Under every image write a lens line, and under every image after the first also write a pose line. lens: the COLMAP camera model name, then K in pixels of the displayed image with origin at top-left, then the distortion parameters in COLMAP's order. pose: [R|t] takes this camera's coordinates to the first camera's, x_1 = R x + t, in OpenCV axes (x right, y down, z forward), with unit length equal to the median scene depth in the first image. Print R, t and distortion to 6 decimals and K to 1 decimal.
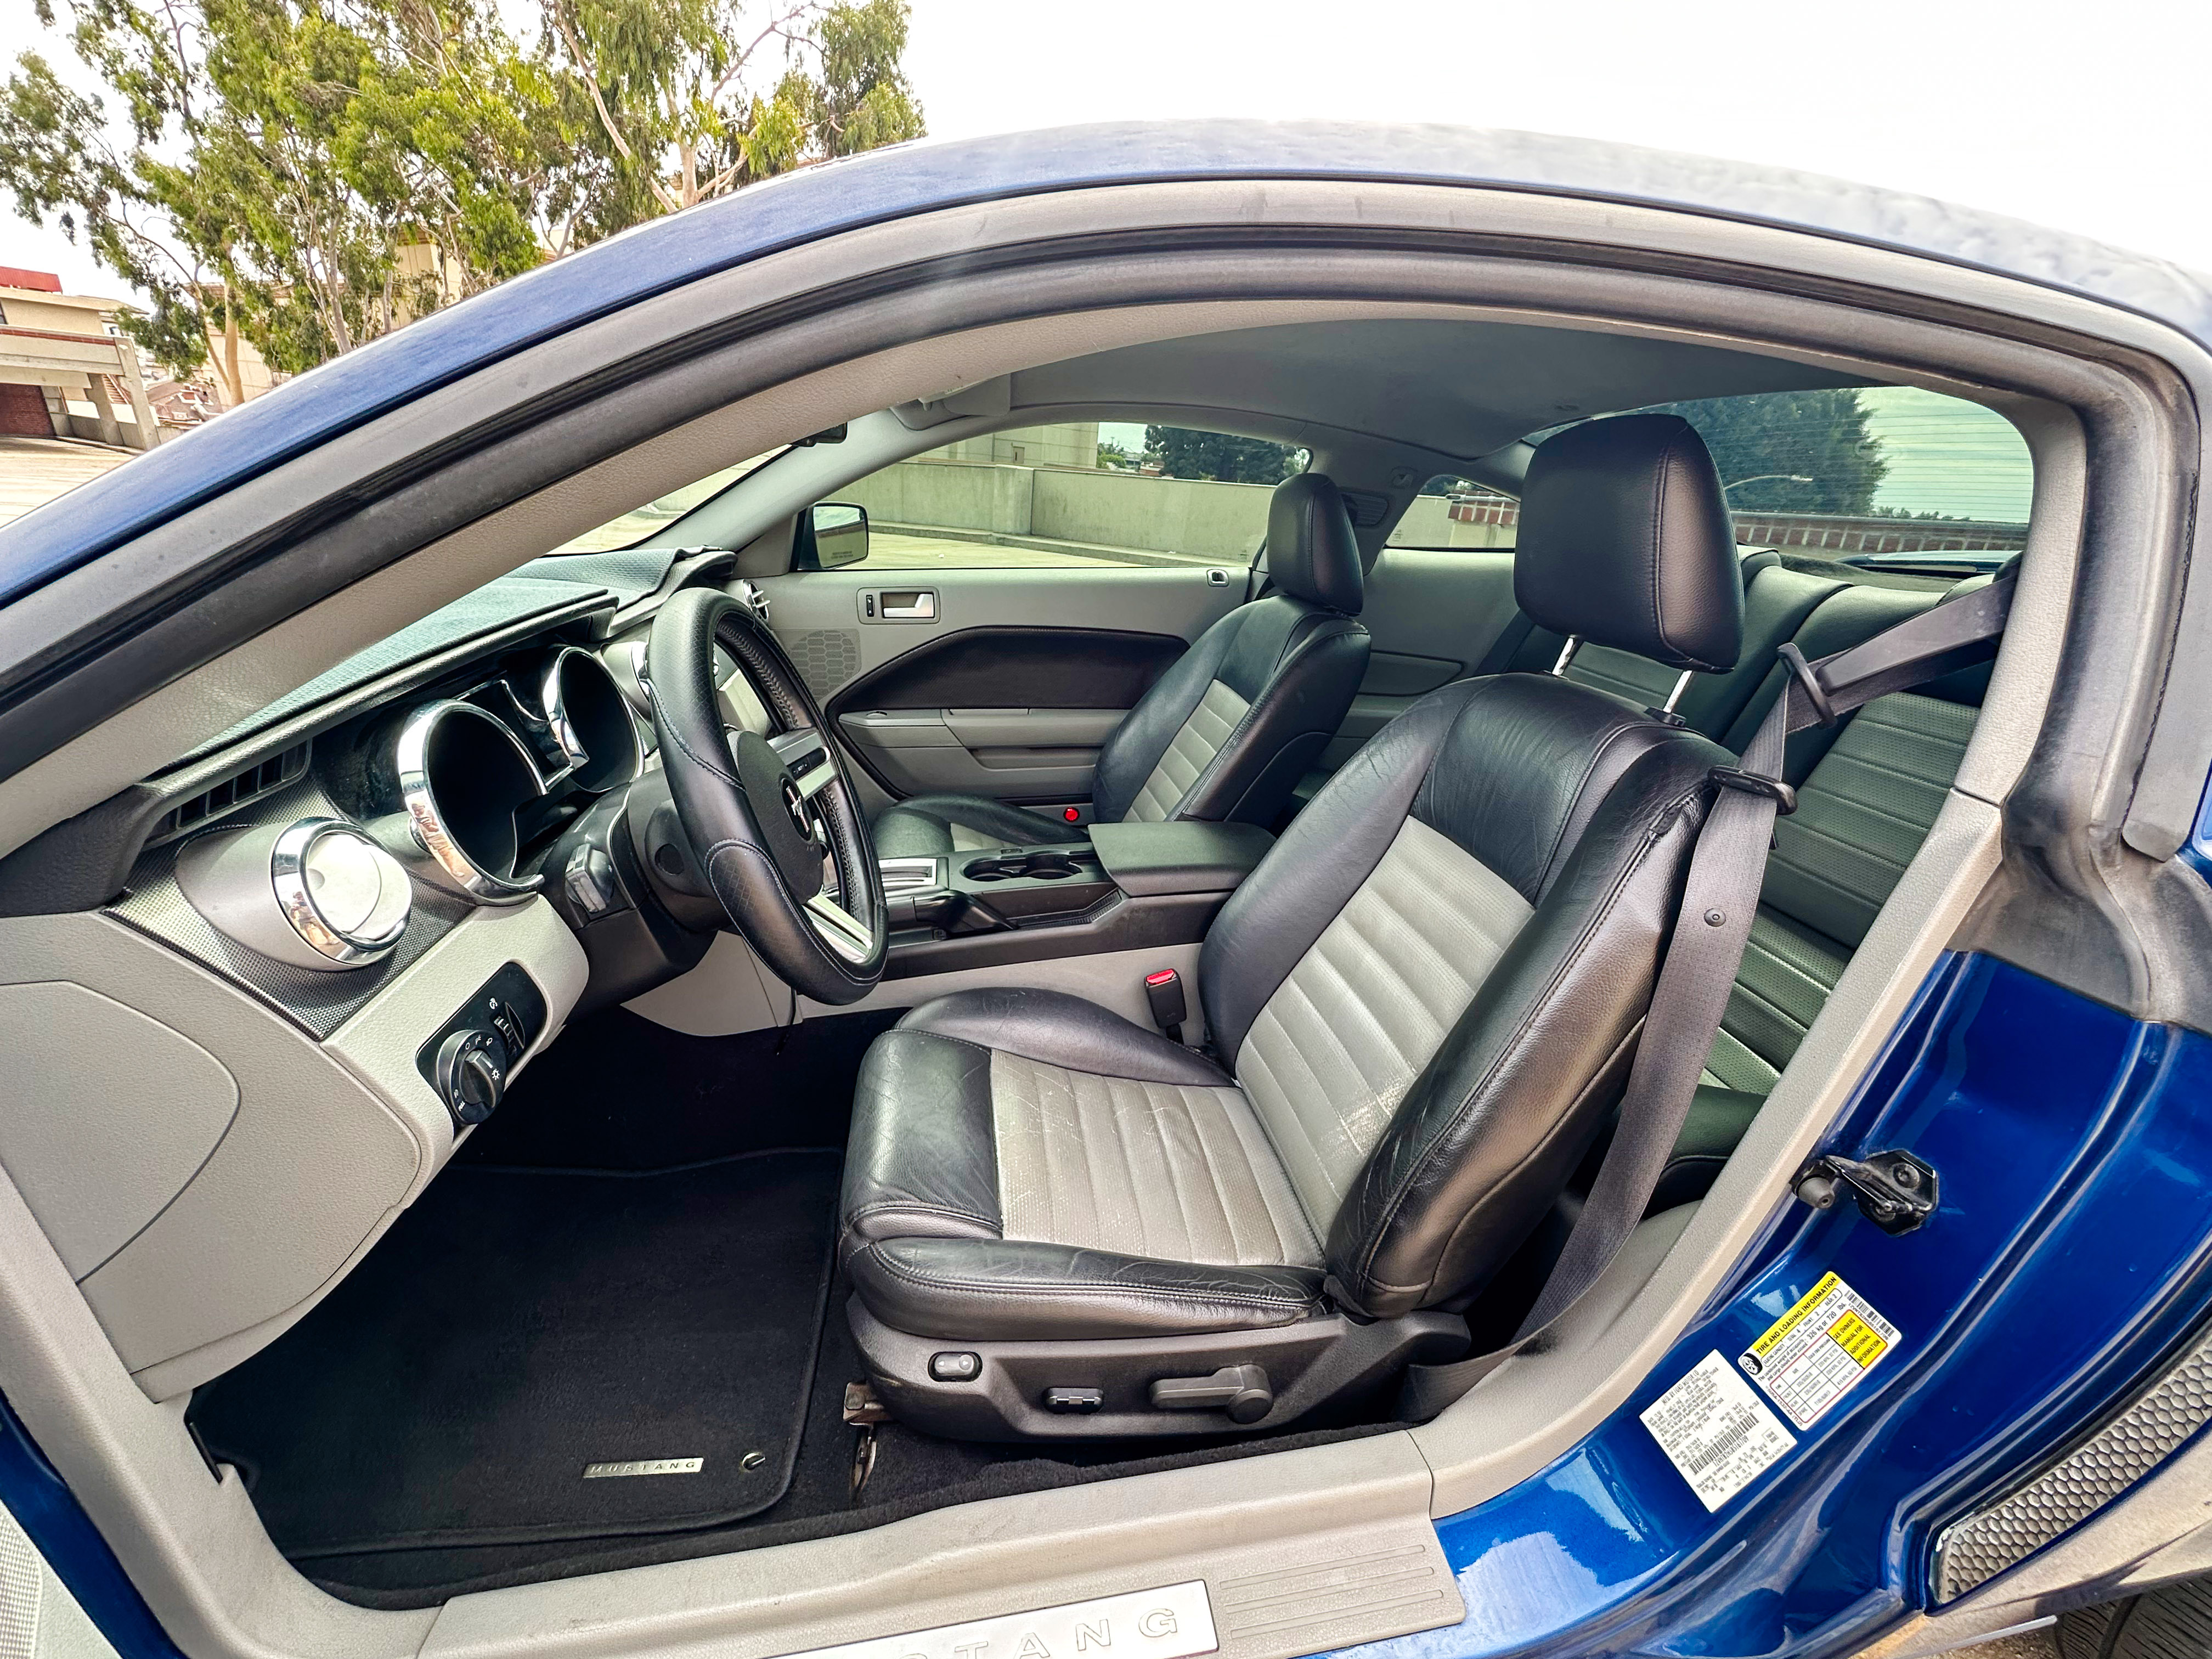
lens RADIAL K [[888.1, 0, 1102.4], [0, 888.1, 824.2], [0, 0, 1]] dist [-0.005486, 0.000922]
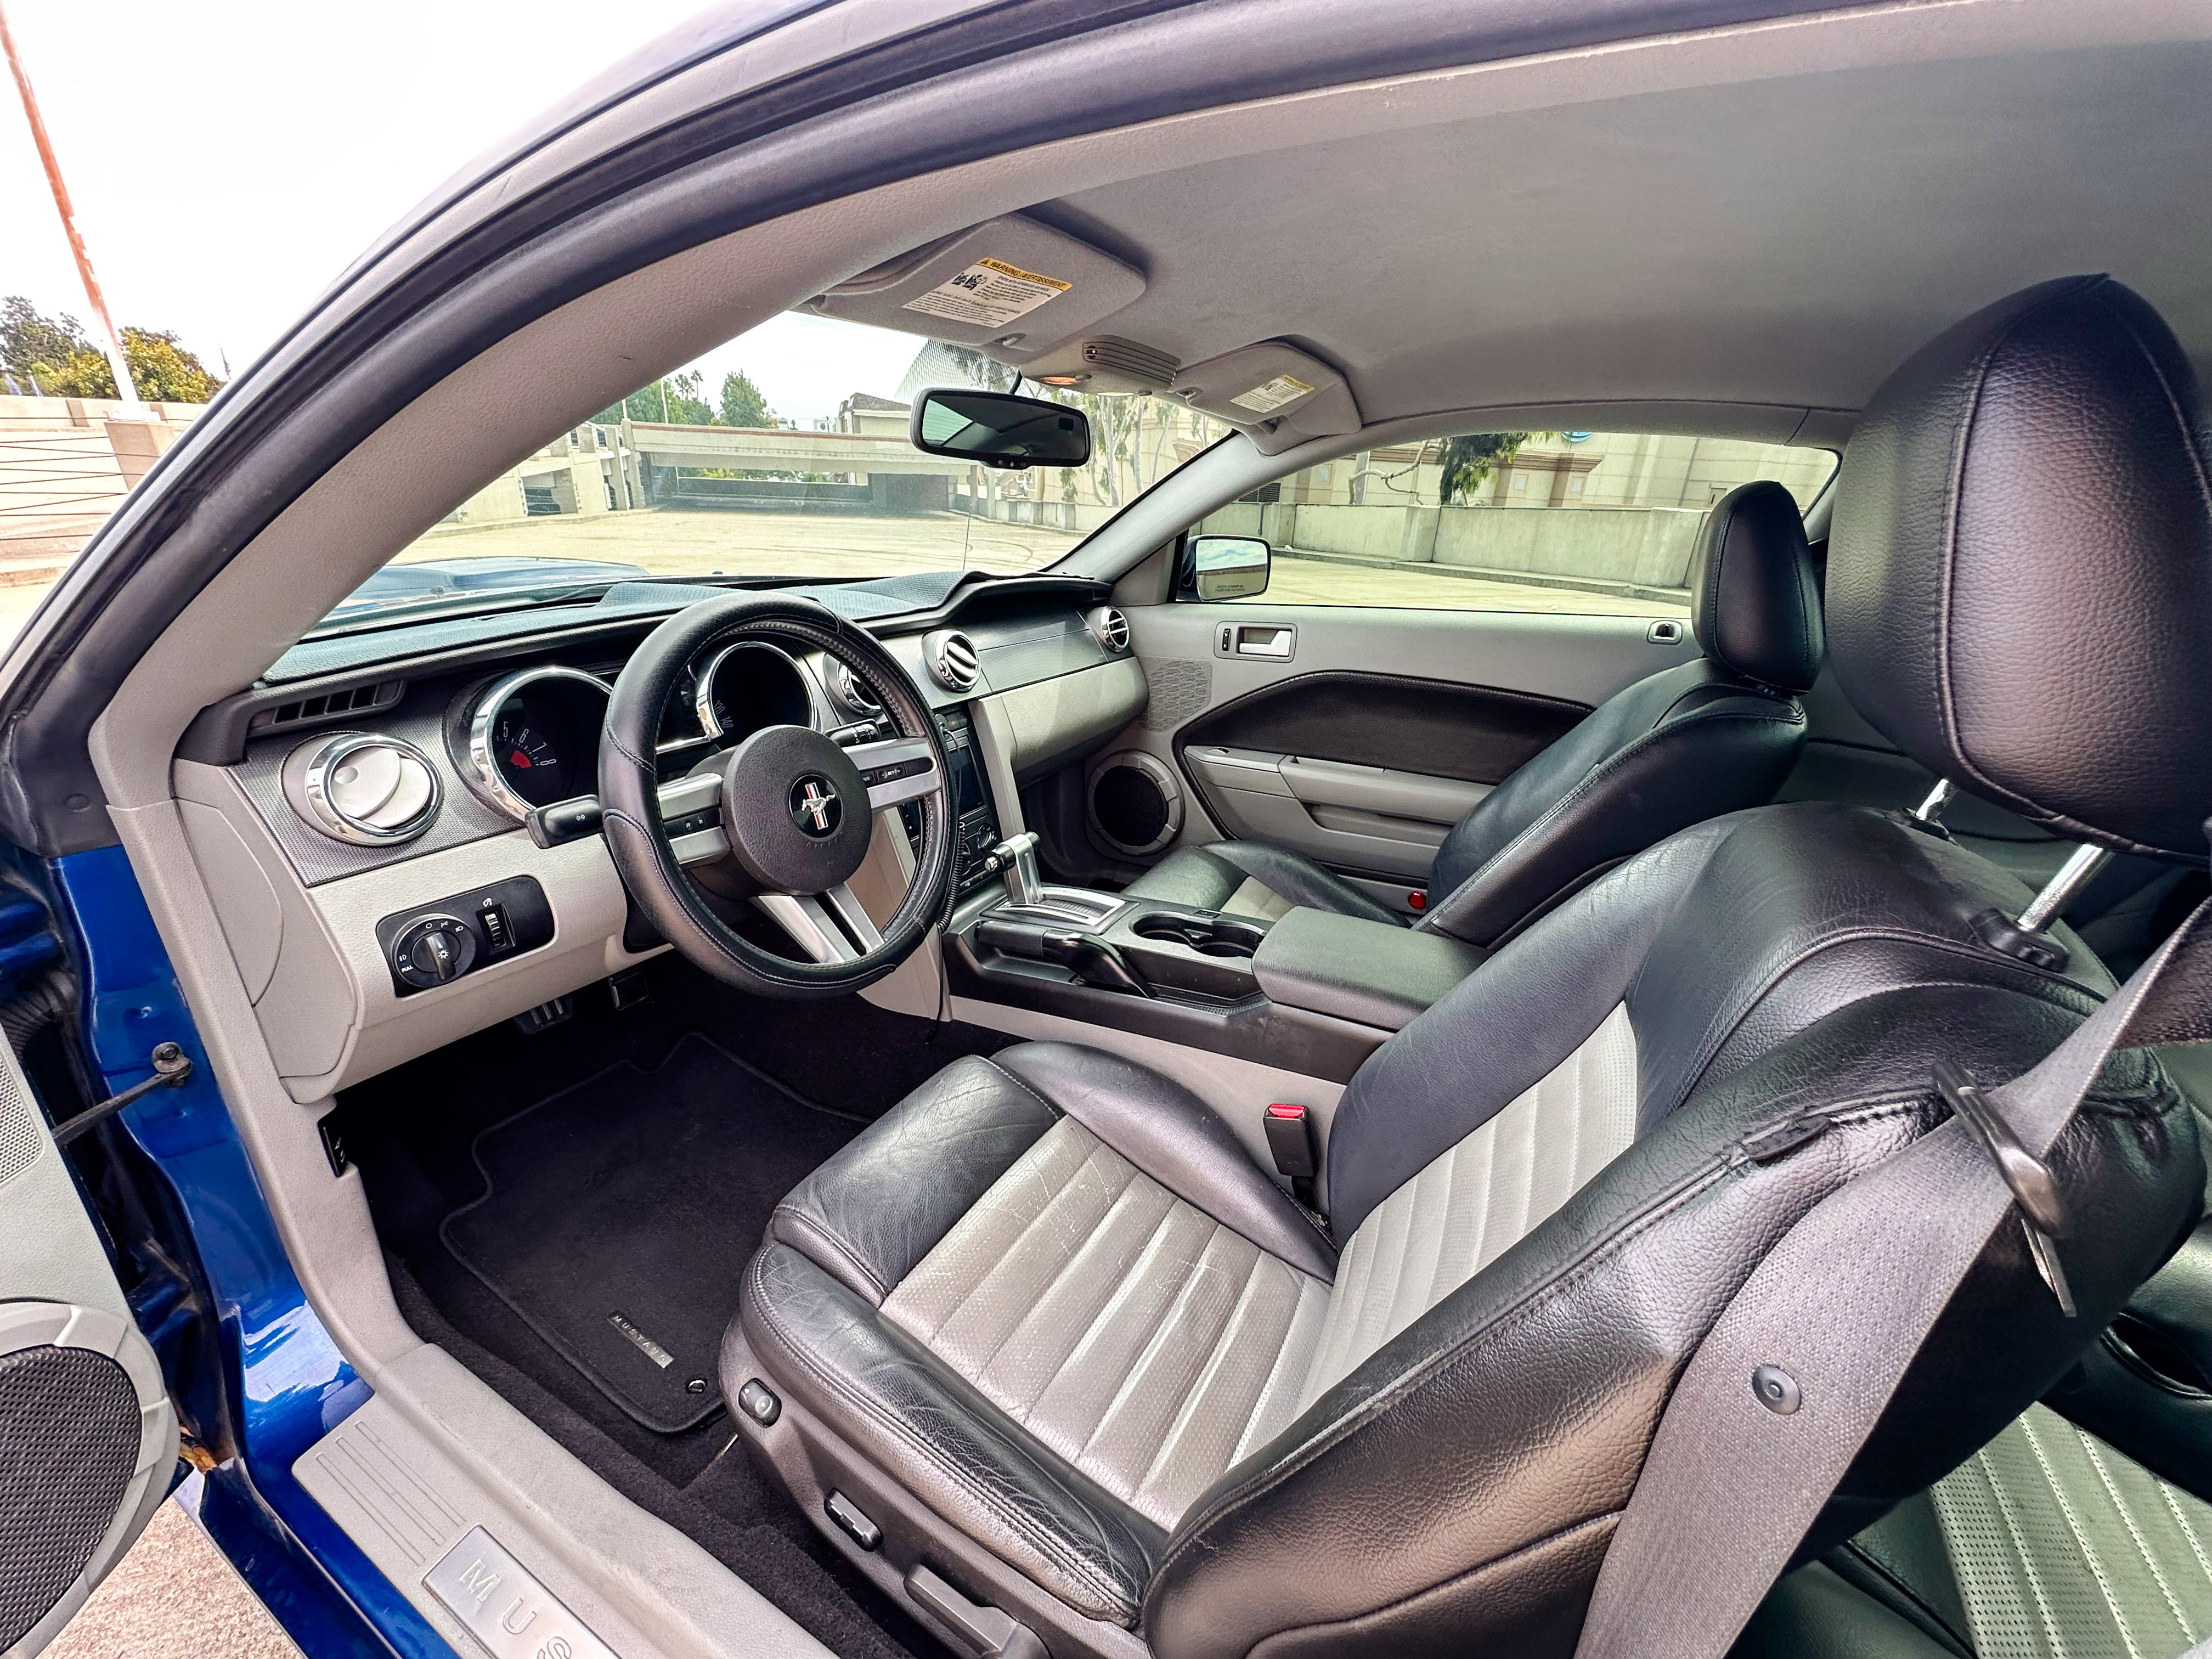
lens RADIAL K [[888.1, 0, 1101.0], [0, 888.1, 823.5], [0, 0, 1]] dist [-0.005486, 0.000922]
pose [[0.782318, 0.179722, -0.596387, 0.028693], [-0.210380, 0.977443, 0.018585, -0.004508], [0.586275, 0.110929, 0.802482, 0.019016]]
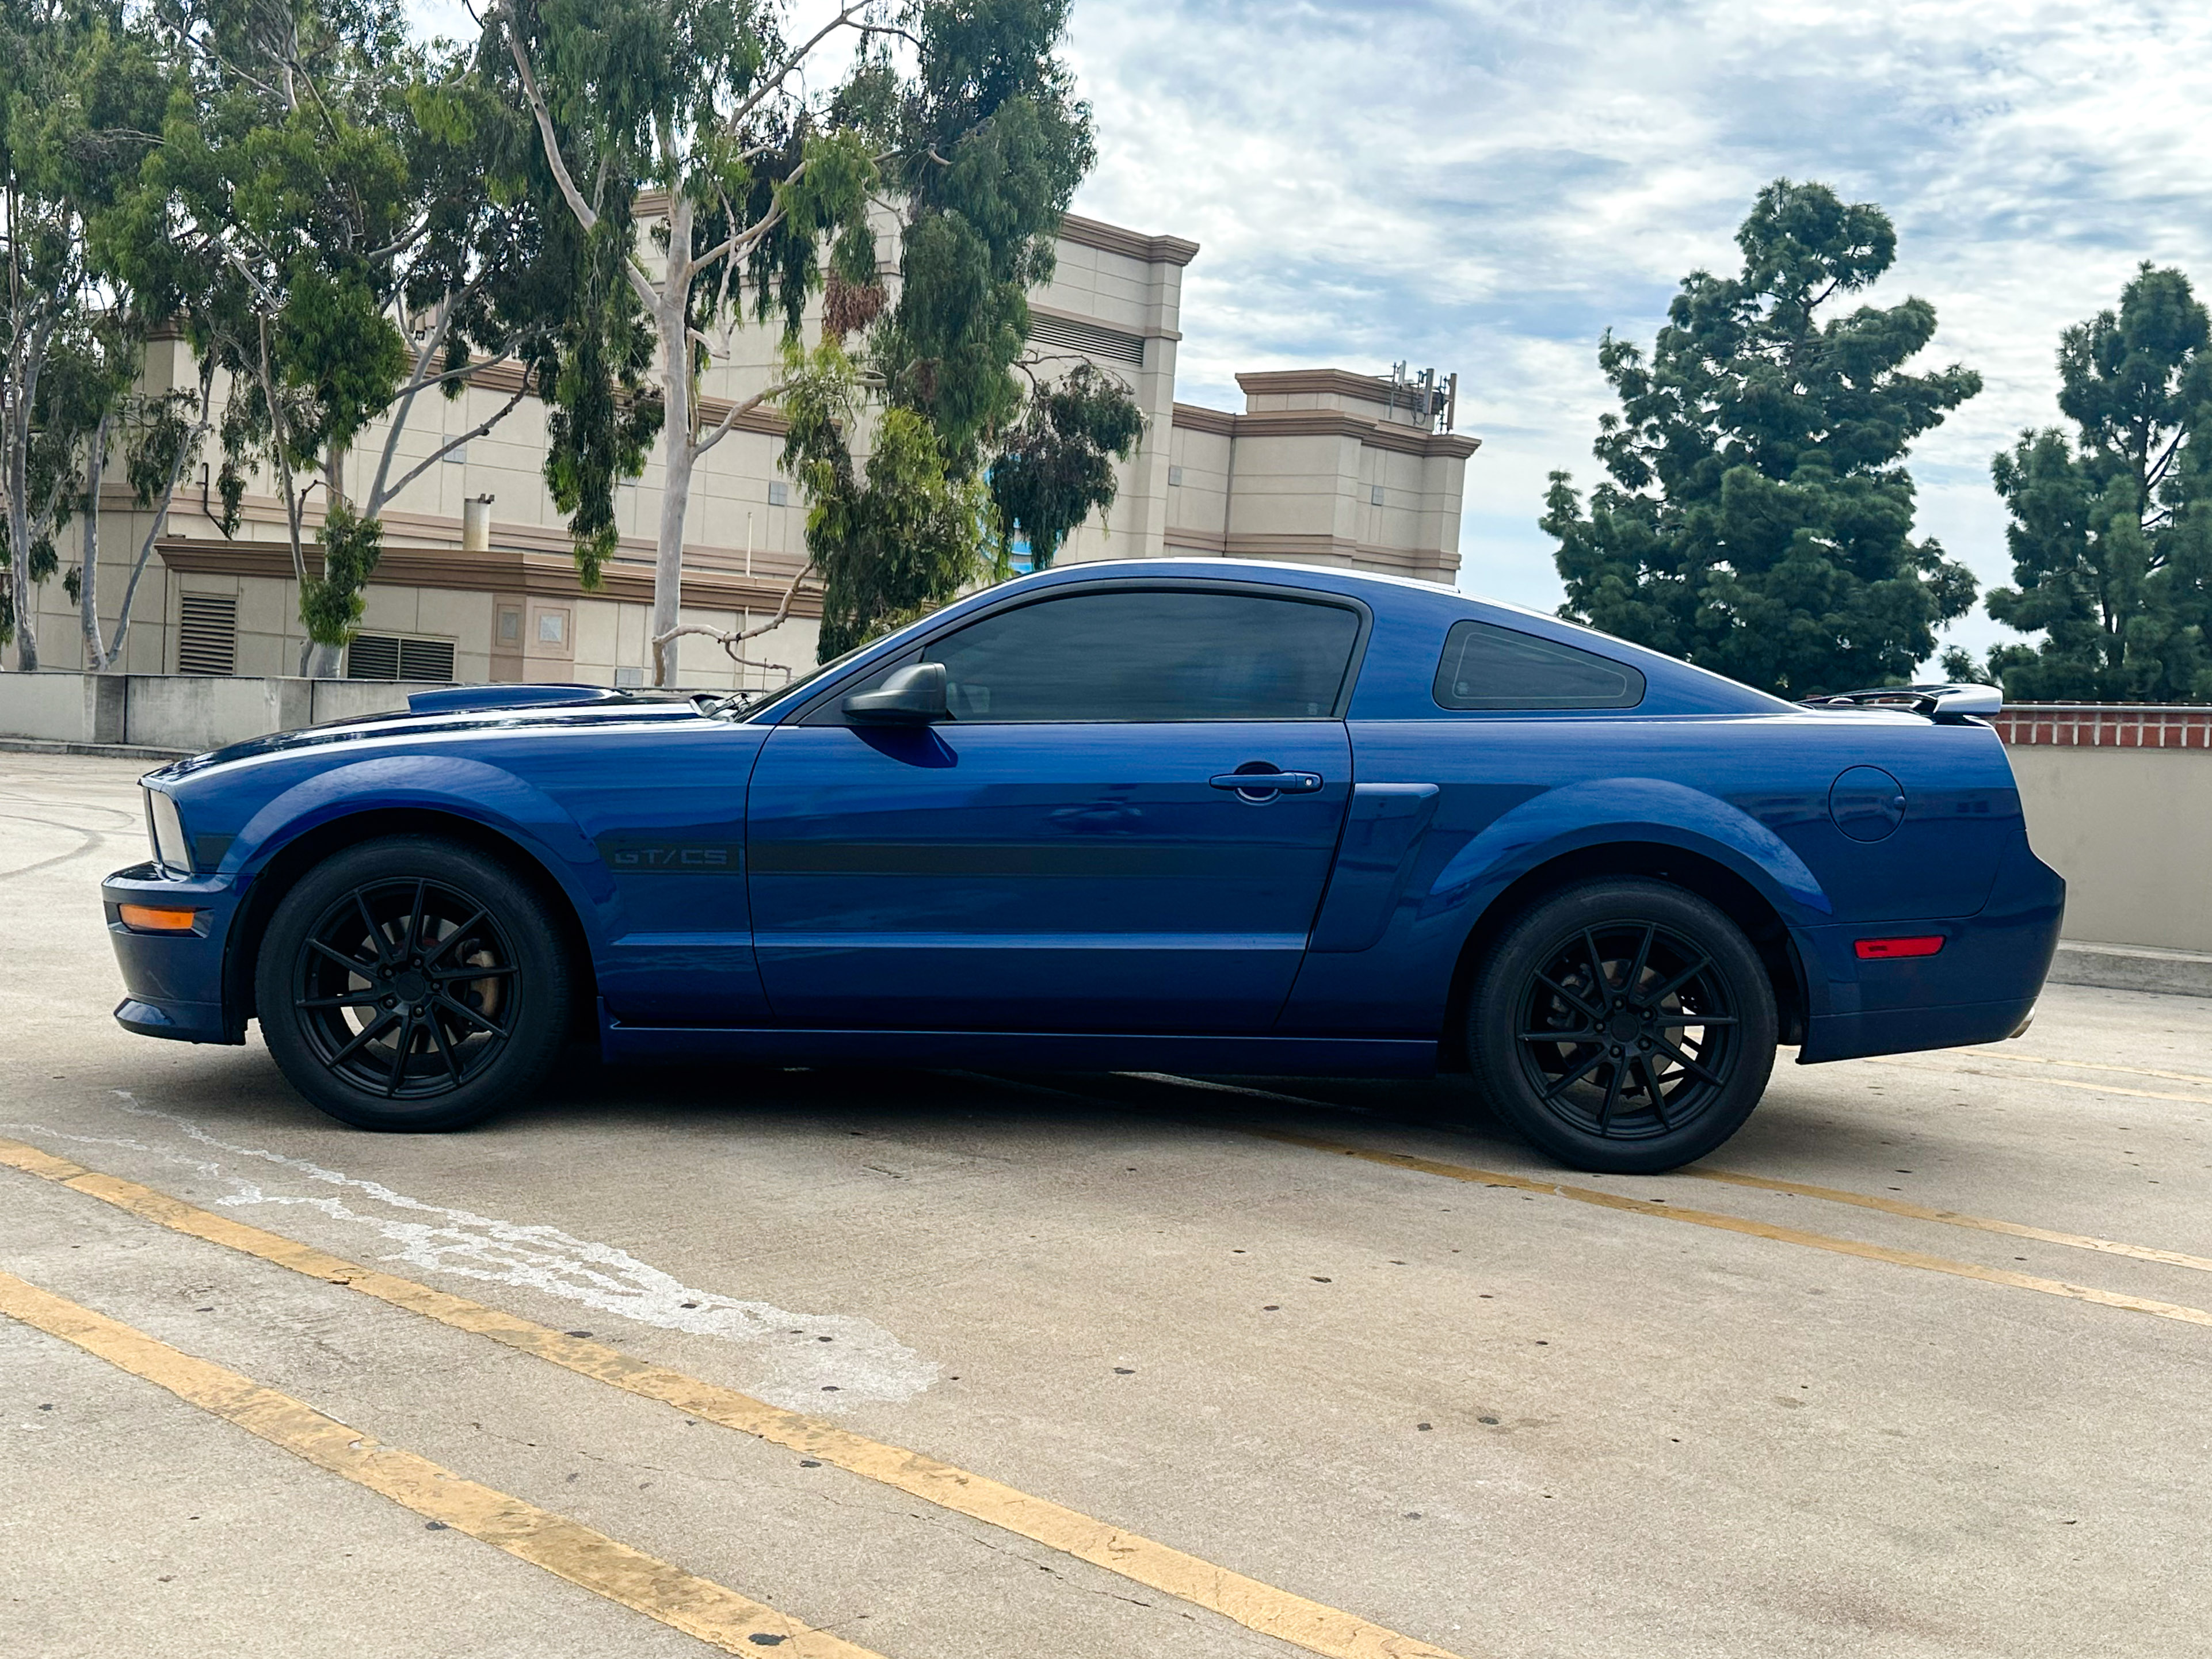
lens RADIAL K [[2255.4, 0, 1117.5], [0, 2255.4, 833.7], [0, 0, 1]] dist [0.061870, 0.000000]
pose [[0.986679, -0.013521, -0.162114, 0.057789], [-0.039406, 0.946997, -0.318818, 0.114168], [0.157832, 0.320959, 0.933849, -0.262890]]
